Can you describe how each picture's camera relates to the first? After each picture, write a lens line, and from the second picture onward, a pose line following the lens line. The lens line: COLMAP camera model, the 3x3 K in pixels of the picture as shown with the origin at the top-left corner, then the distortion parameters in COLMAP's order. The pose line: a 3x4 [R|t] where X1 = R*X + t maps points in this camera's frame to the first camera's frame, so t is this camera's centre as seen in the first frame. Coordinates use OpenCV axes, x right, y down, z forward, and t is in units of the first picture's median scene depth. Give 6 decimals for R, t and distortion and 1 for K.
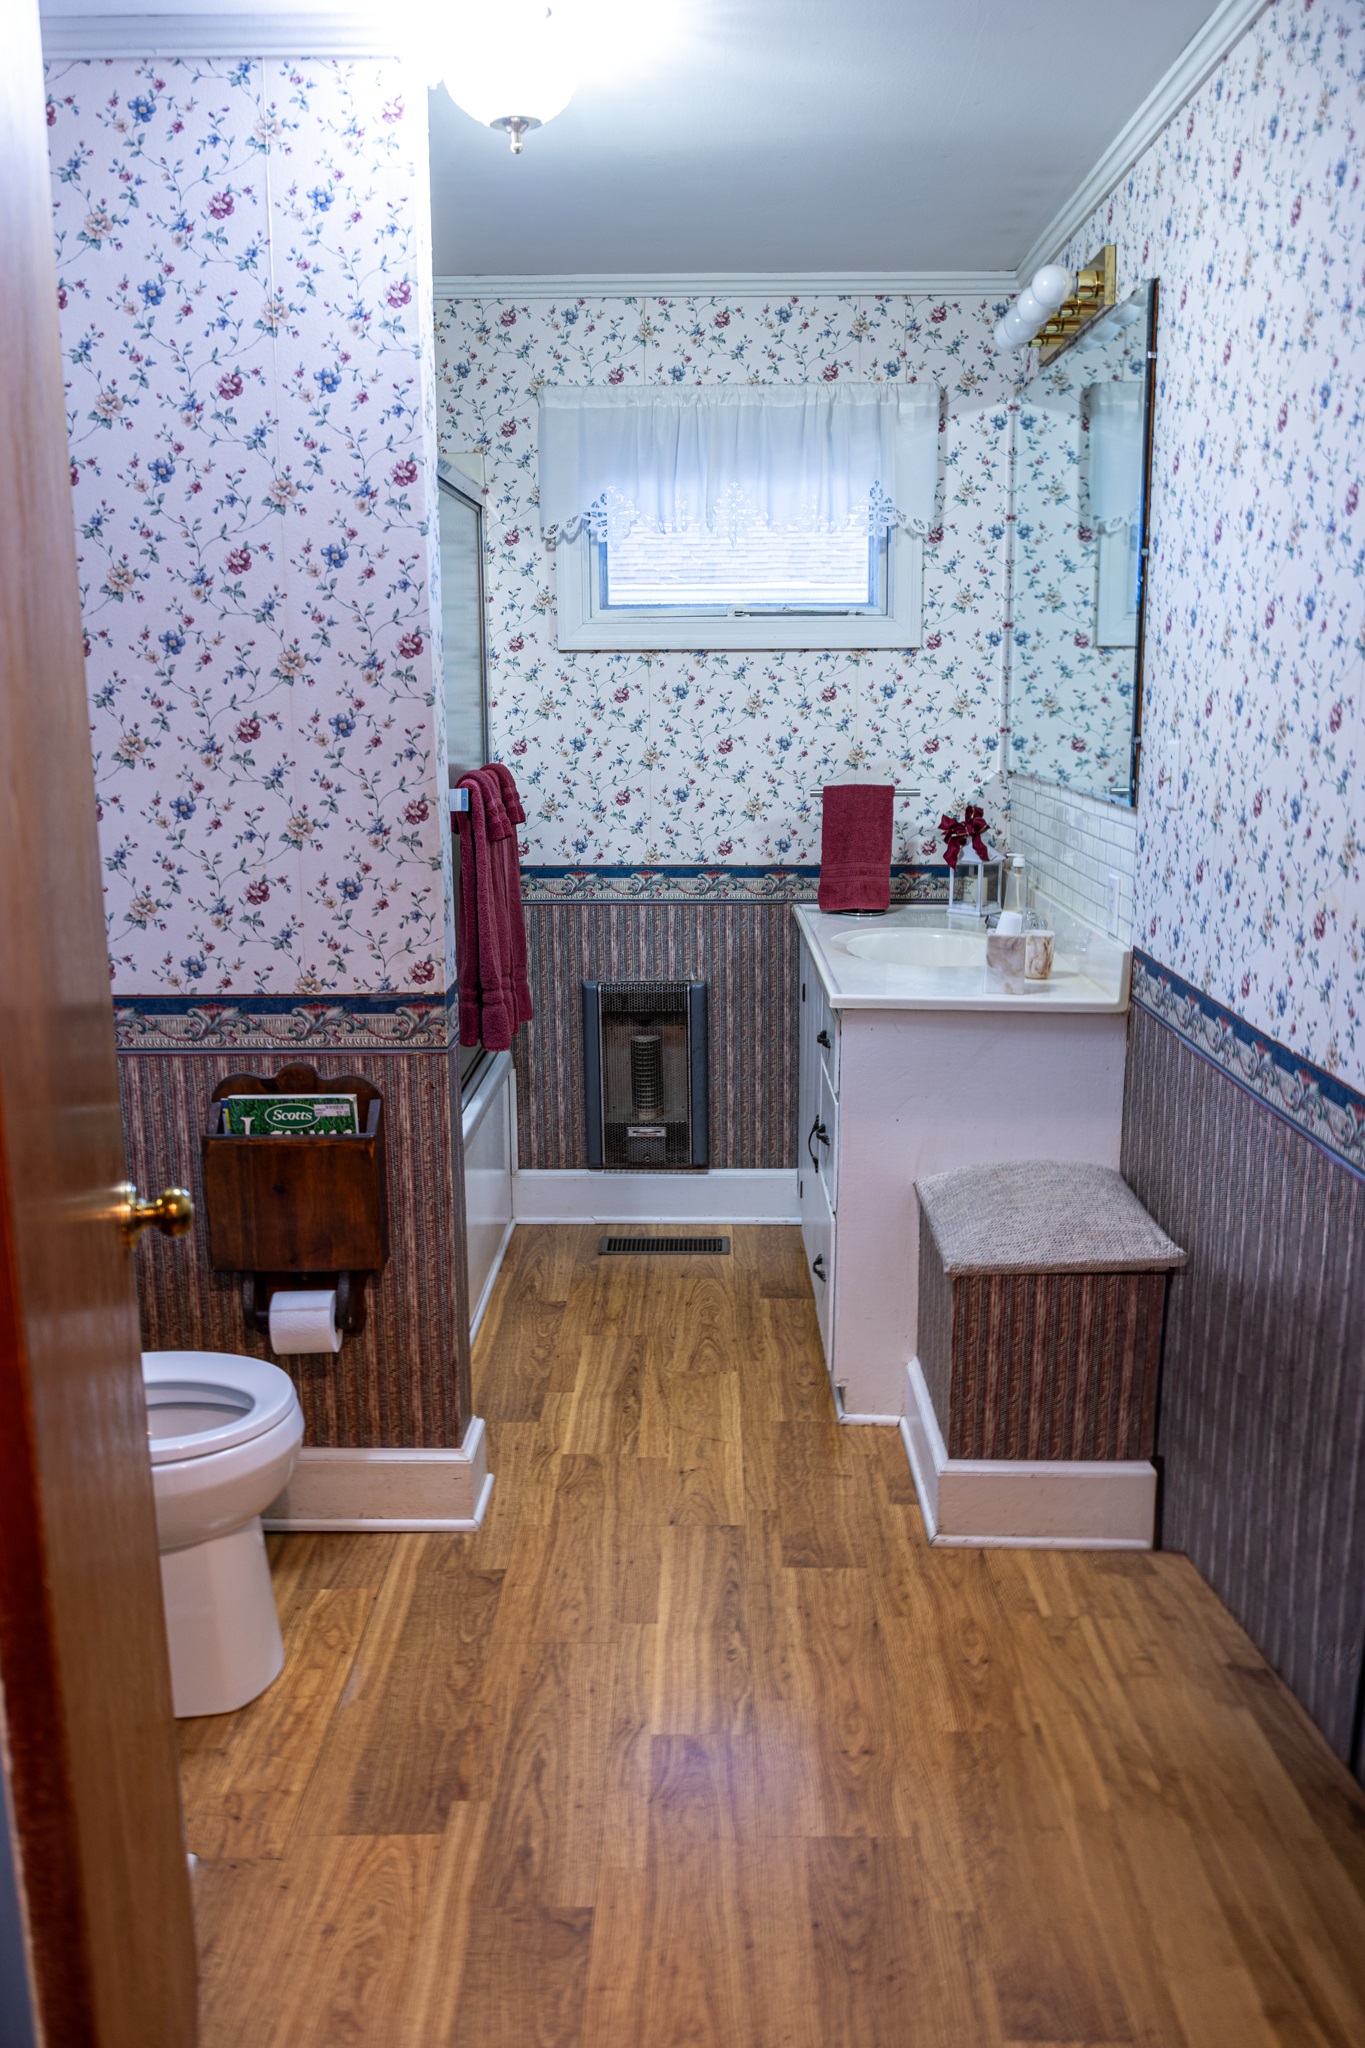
lens RADIAL K [[1614.2, 0, 676.5], [0, 1614.2, 1019.6], [0, 0, 1]] dist [-0.015504, 0.011331]
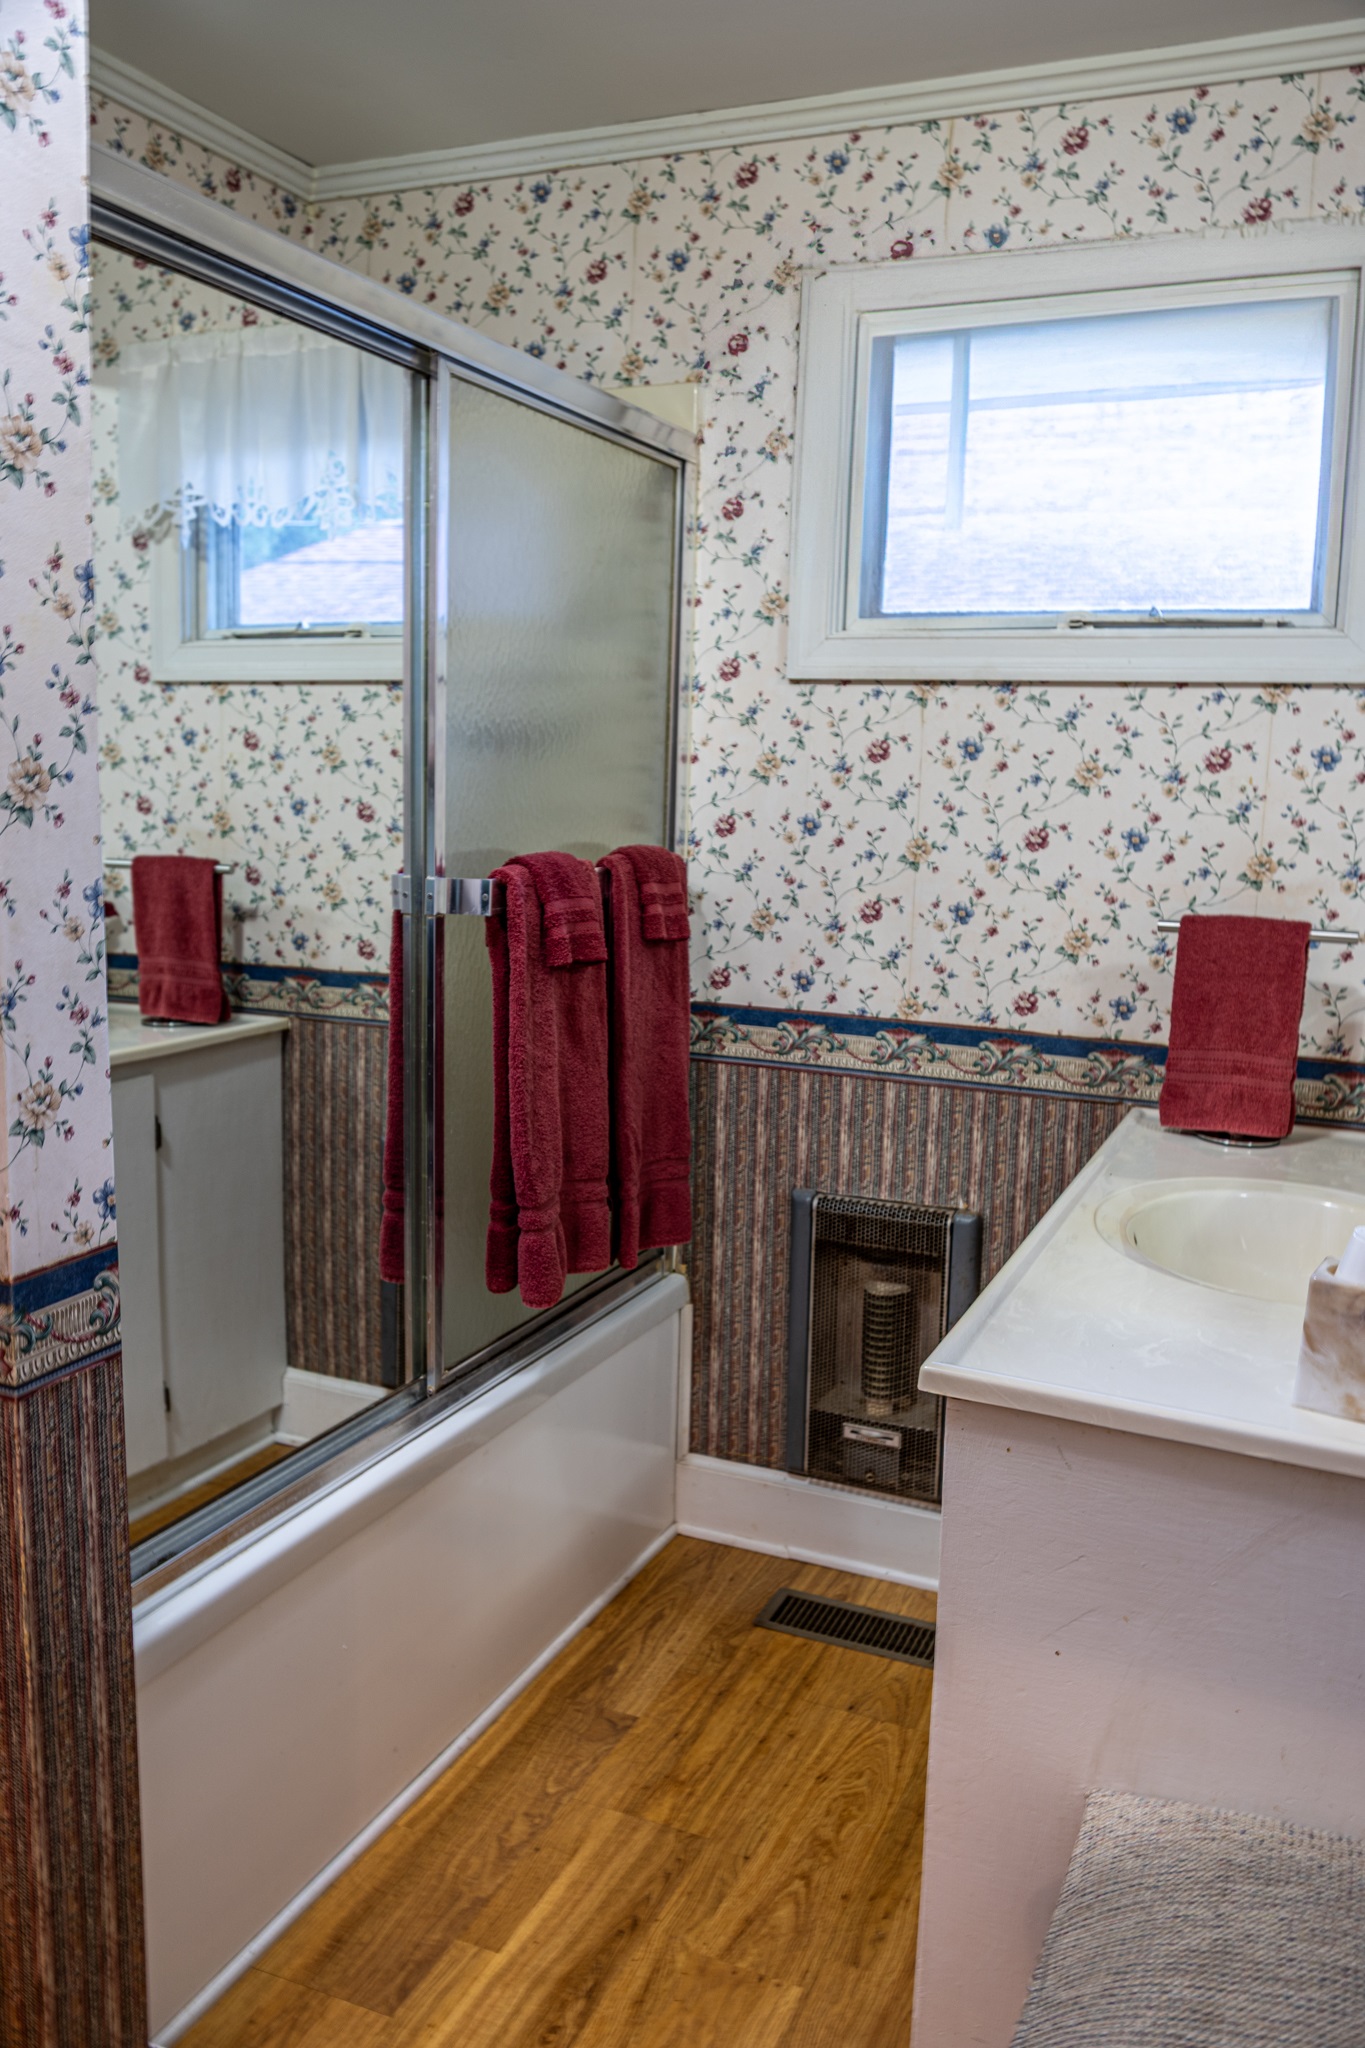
lens RADIAL K [[1614.2, 0, 698.8], [0, 1614.2, 1026.9], [0, 0, 1]] dist [-0.015504, 0.011331]
pose [[0.924164, 0.092368, -0.370661, 0.145089], [-0.111684, 0.993262, -0.030943, -0.065631], [0.365305, 0.069993, 0.928253, 0.390679]]
